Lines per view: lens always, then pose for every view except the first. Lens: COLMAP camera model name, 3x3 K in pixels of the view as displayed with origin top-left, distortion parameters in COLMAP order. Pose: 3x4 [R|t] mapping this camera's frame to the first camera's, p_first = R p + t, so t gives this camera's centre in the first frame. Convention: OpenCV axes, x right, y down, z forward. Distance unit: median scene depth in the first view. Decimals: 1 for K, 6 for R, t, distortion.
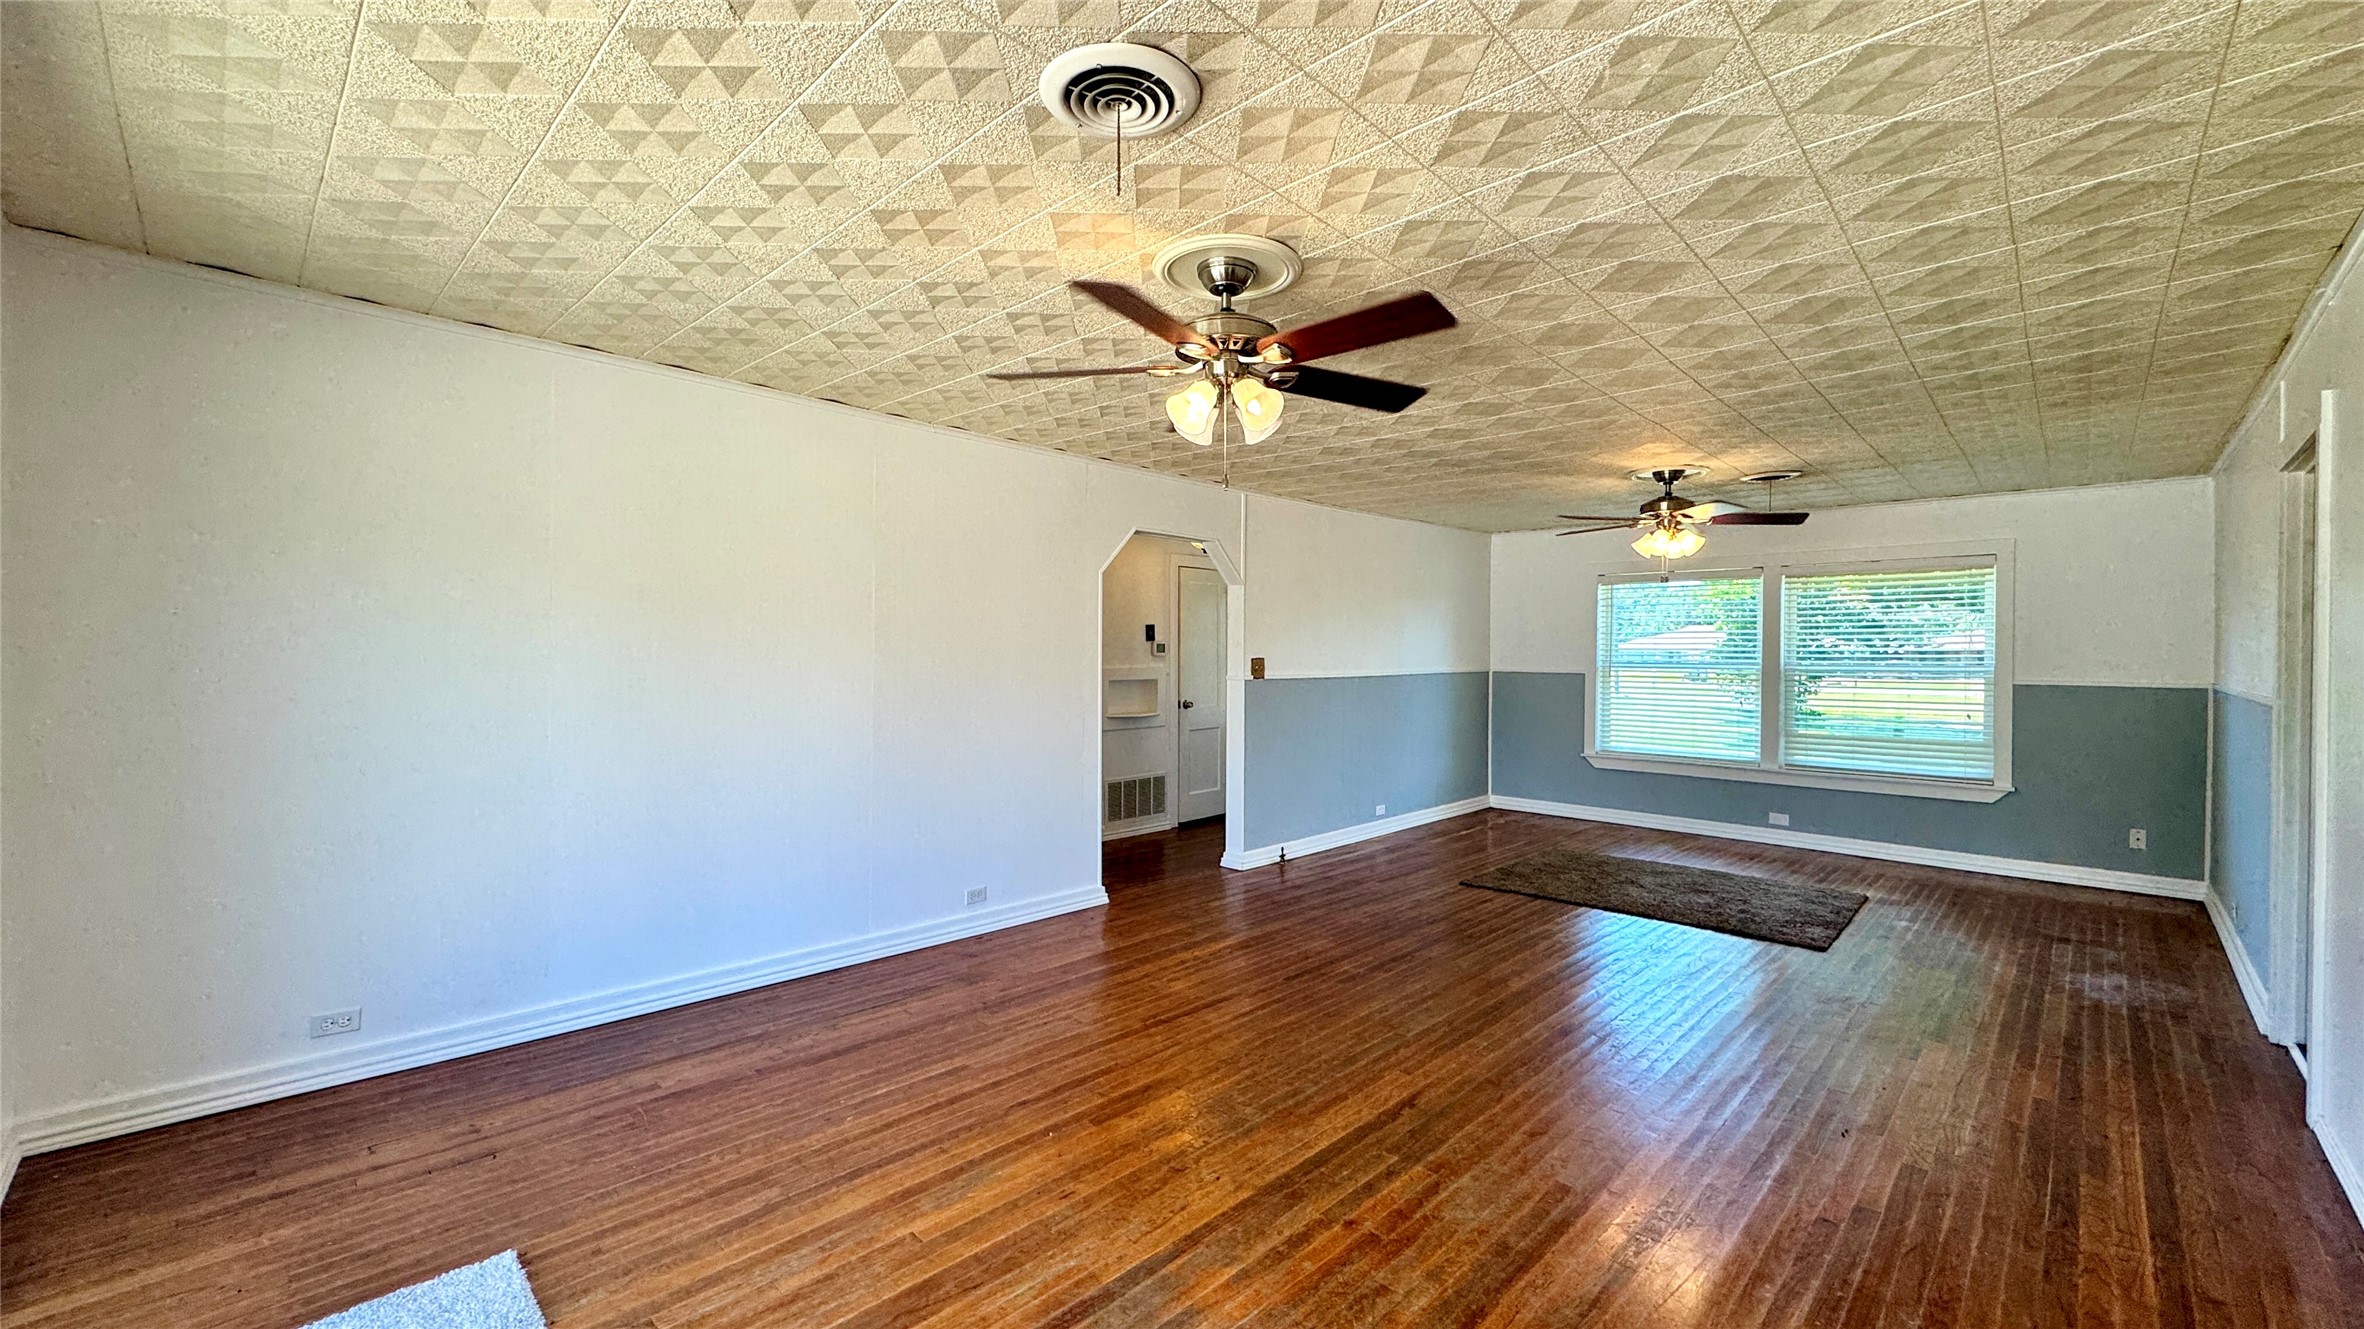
lens RADIAL K [[944.6, 0, 1182.9], [0, 944.6, 658.5], [0, 0, 1]] dist [-0.000733, -0.000097]
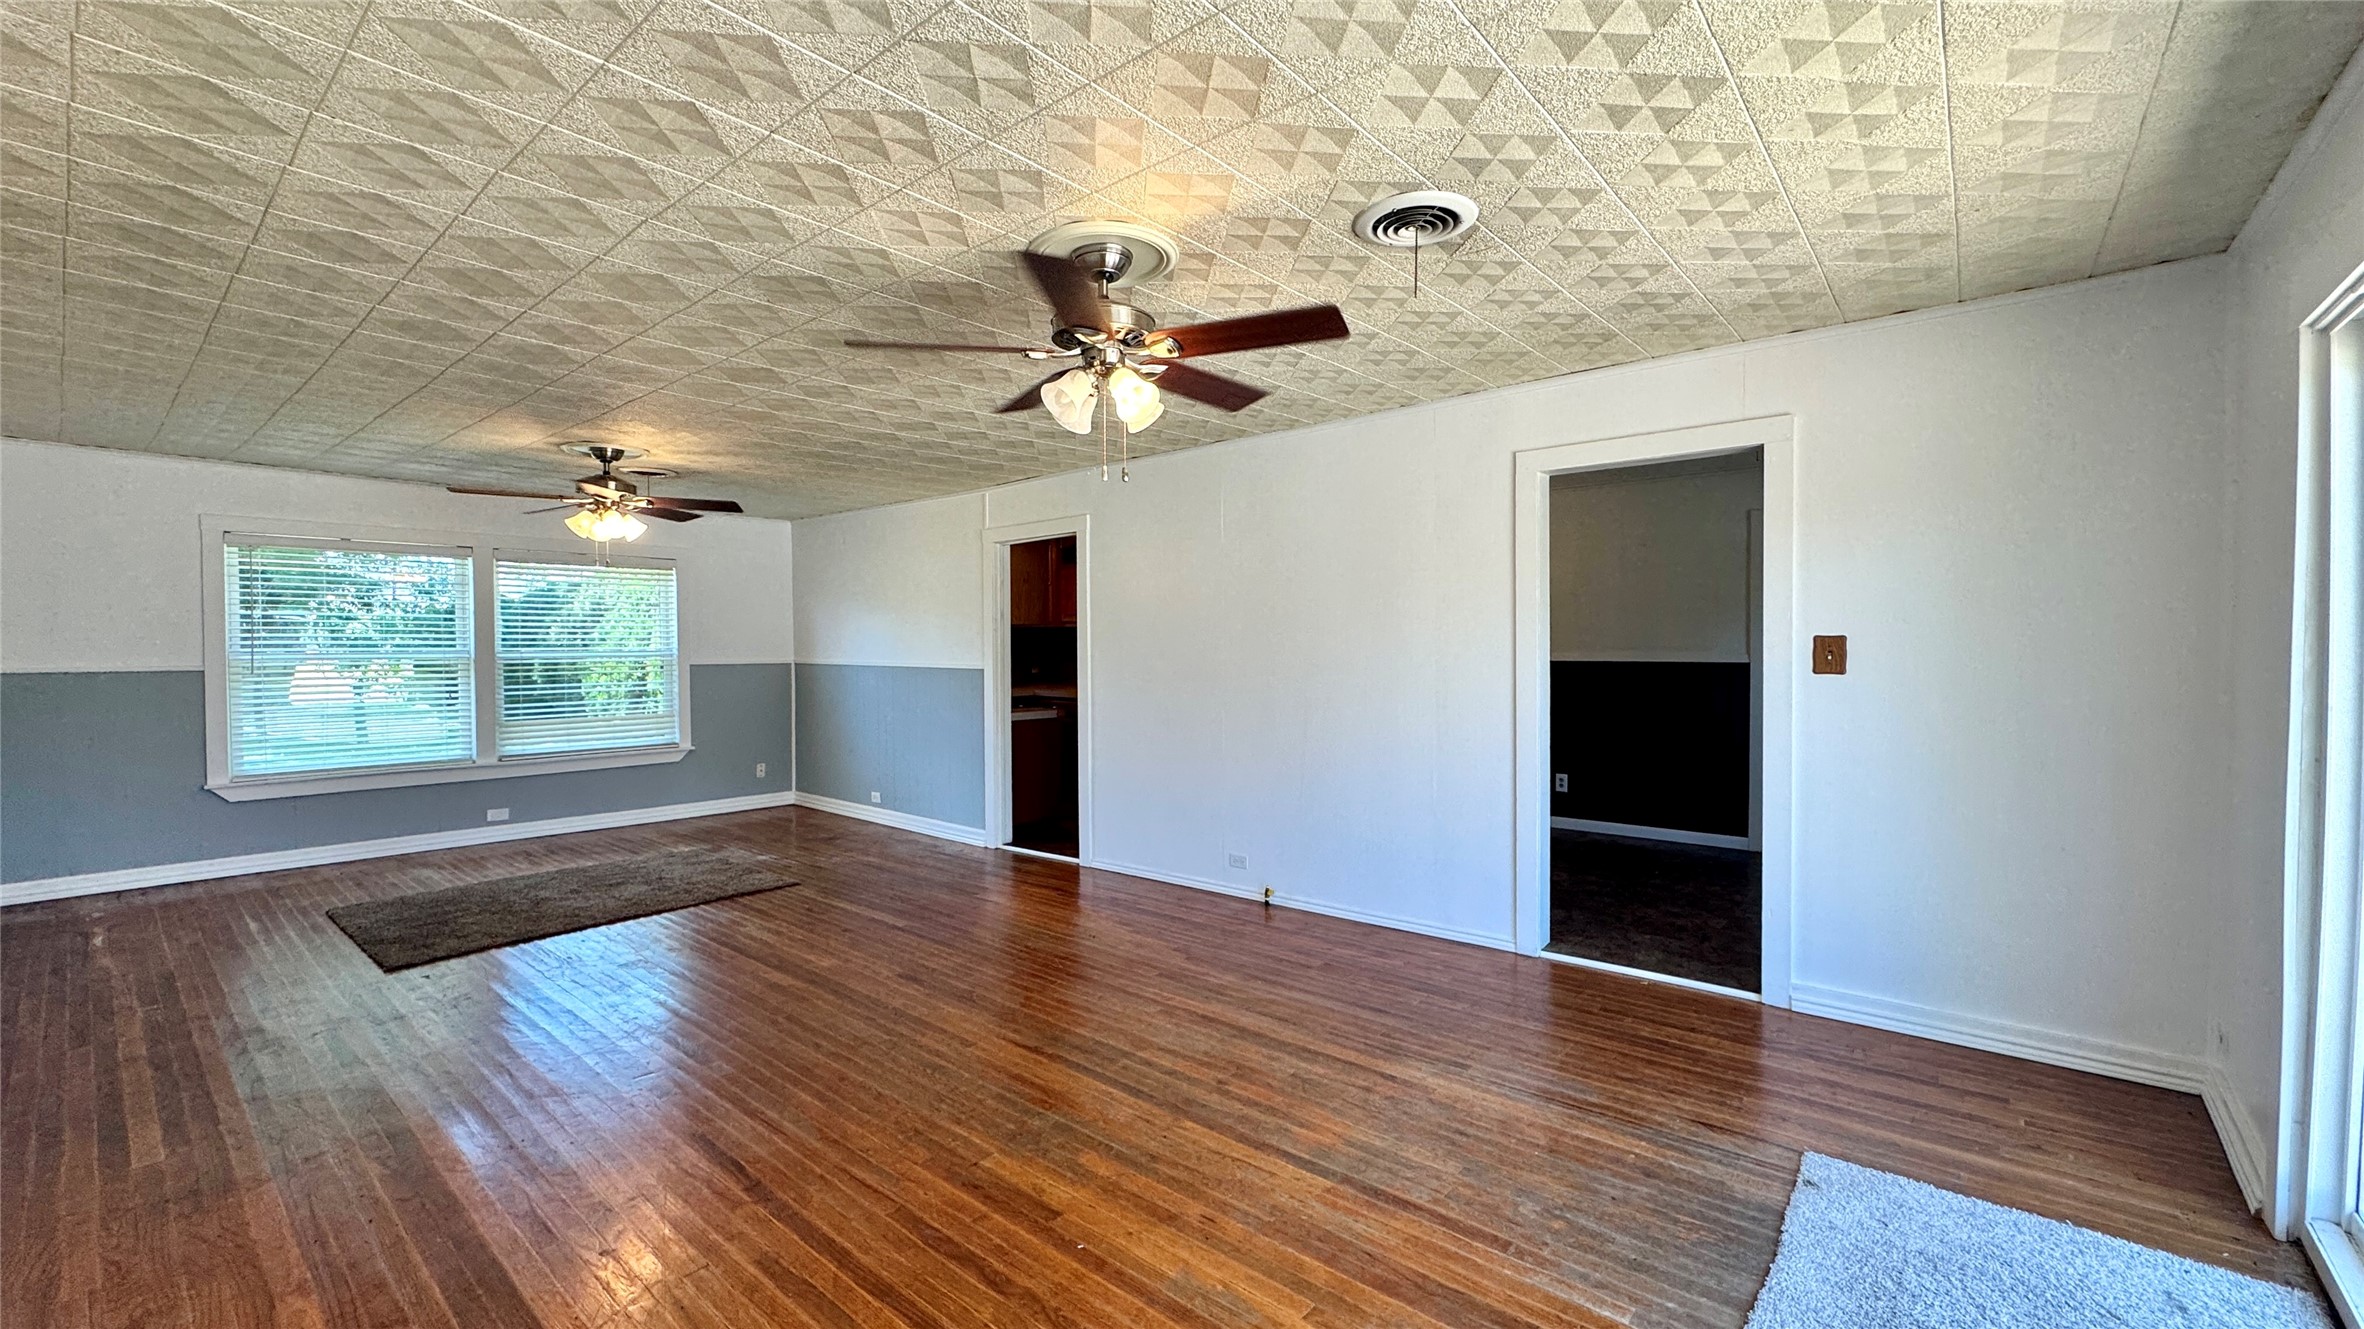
lens RADIAL K [[944.6, 0, 1182.9], [0, 944.6, 658.5], [0, 0, 1]] dist [-0.000733, -0.000097]
pose [[-0.070297, -0.022120, 0.997281, -0.760911], [0.006013, 0.999727, 0.022598, -0.009983], [-0.997508, 0.007585, -0.070144, 0.787626]]
